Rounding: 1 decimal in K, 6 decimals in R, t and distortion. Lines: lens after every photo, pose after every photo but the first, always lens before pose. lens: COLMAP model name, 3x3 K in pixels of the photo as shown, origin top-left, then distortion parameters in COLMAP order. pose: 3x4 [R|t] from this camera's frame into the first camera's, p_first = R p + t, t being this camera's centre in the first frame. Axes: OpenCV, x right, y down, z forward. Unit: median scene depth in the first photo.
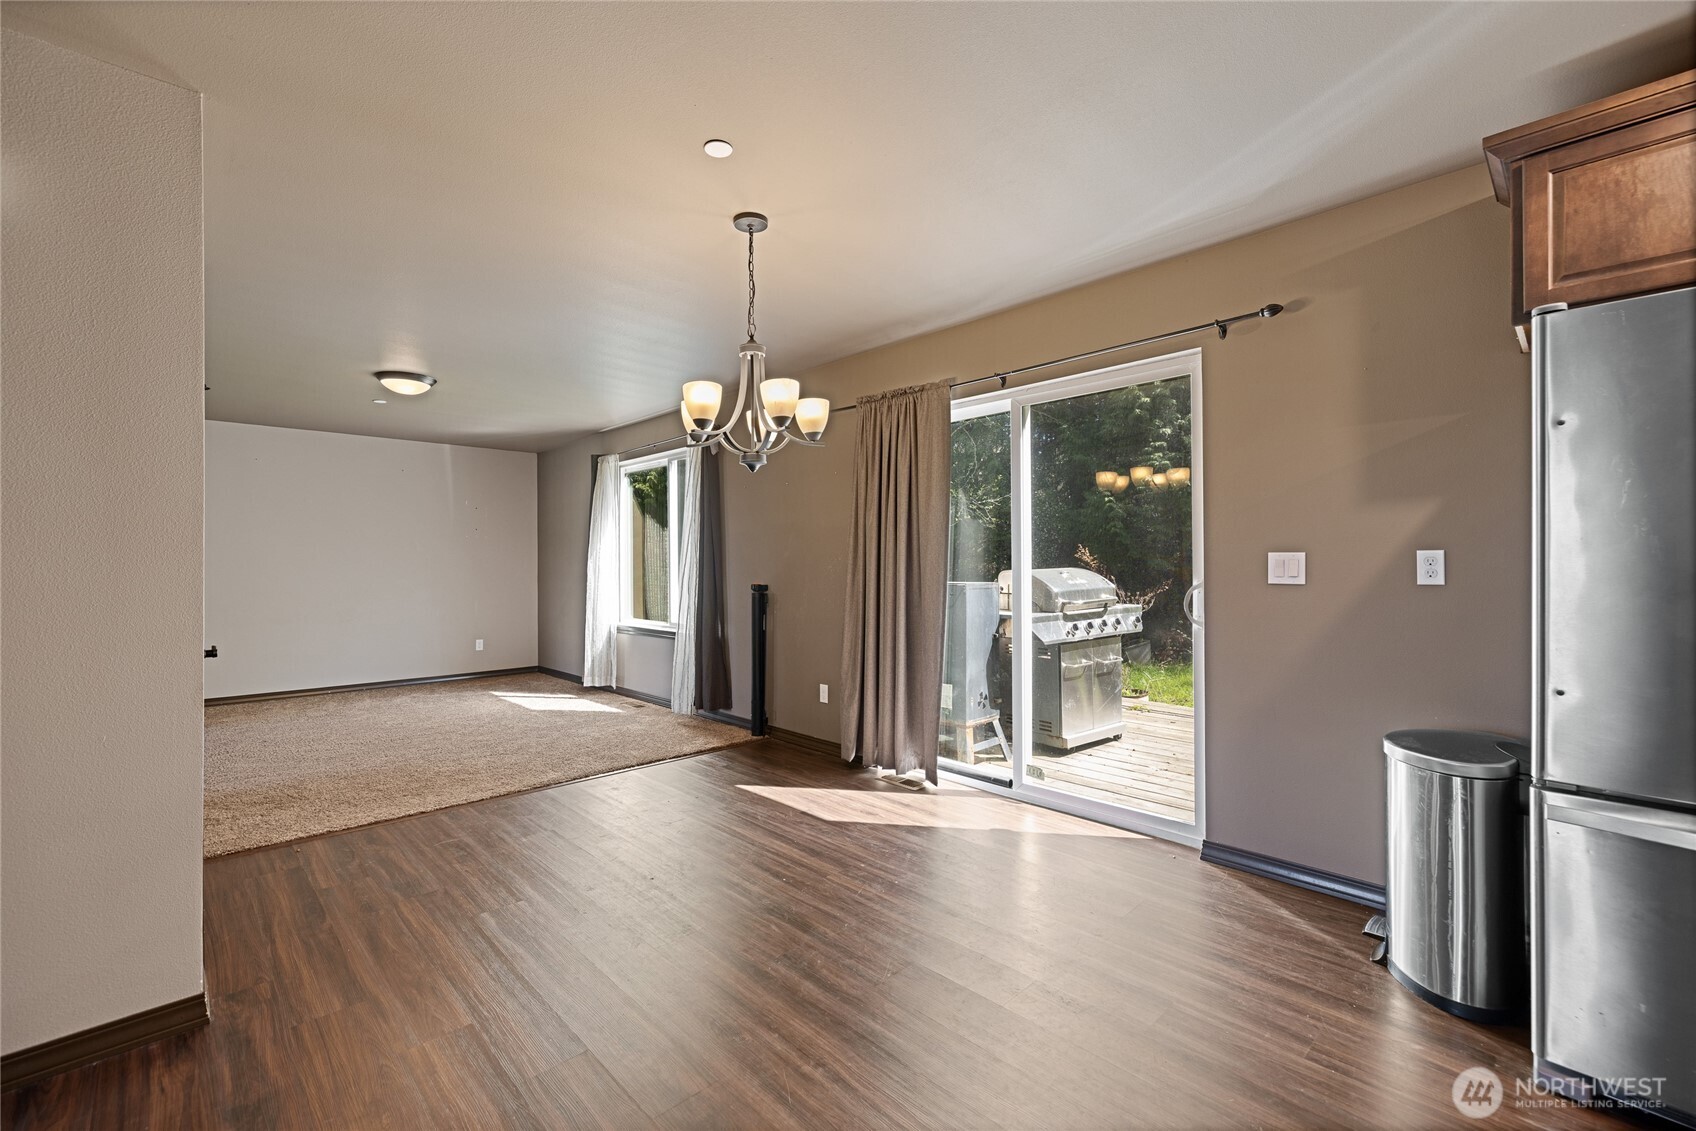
lens RADIAL K [[715.1, 0, 830.5], [0, 715.1, 563.0], [0, 0, 1]] dist [0.000483, -0.000176]
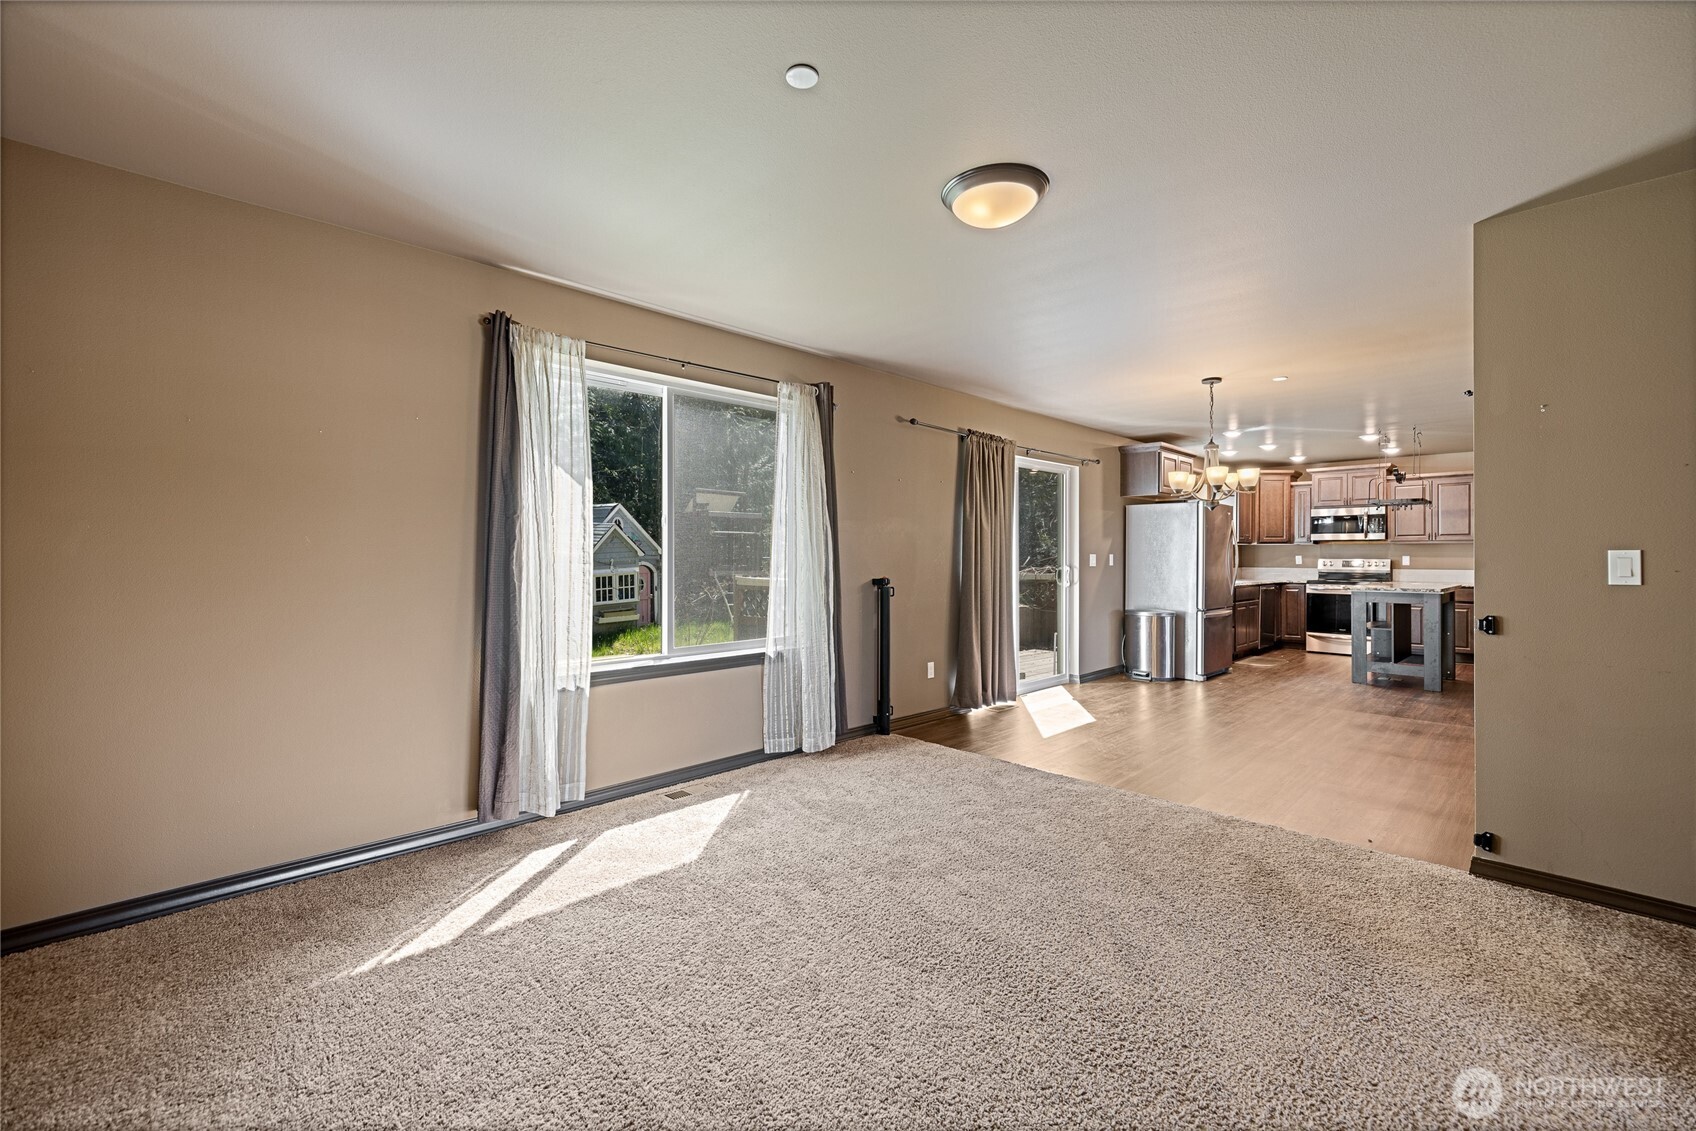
lens RADIAL K [[716.0, 0, 840.8], [0, 716.0, 554.9], [0, 0, 1]] dist [0.016215, 0.000033]
pose [[-0.028362, 0.005609, 0.999582, -1.428772], [-0.005201, 0.999970, -0.005758, 0.005430], [-0.999584, -0.005362, -0.028332, 1.453547]]
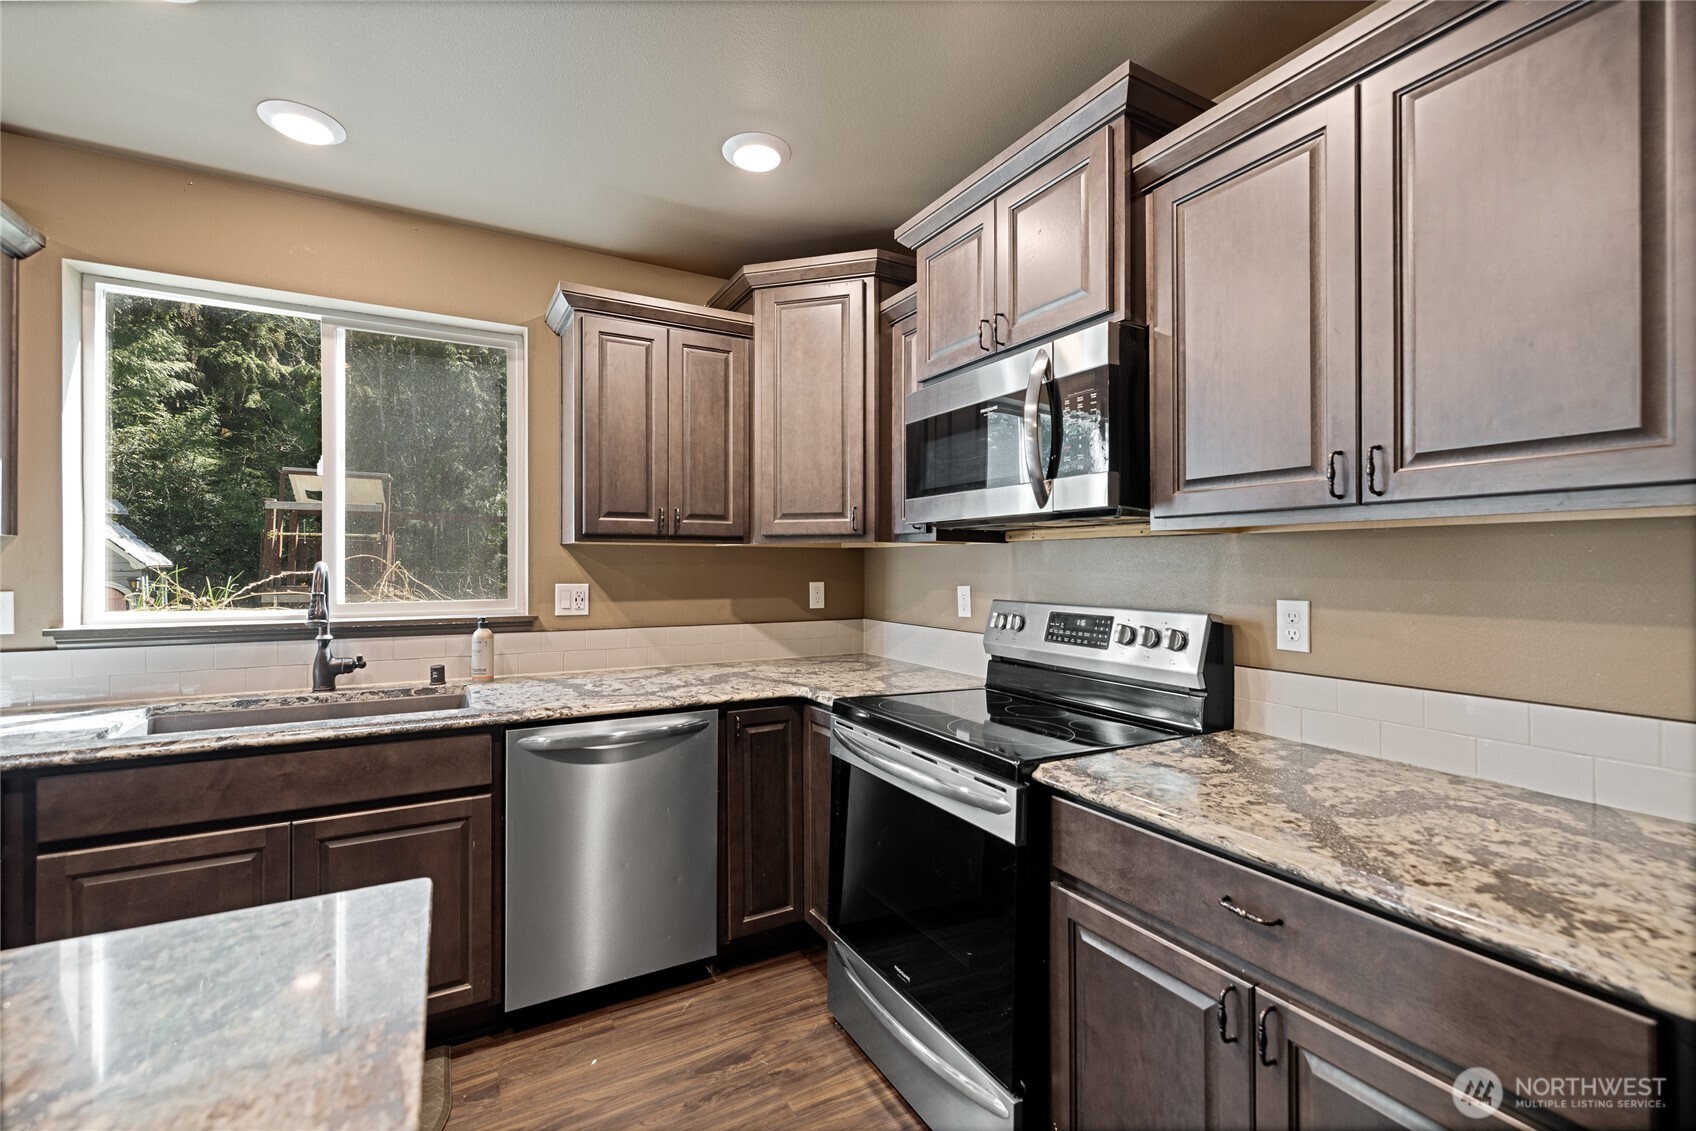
lens RADIAL K [[717.2, 0, 827.0], [0, 717.2, 562.8], [0, 0, 1]] dist [0.001026, -0.000037]
pose [[0.253342, 0.006752, 0.967353, 0.464662], [-0.005574, 0.999969, -0.005520, -0.033803], [-0.967361, -0.003993, 0.253372, -0.360957]]
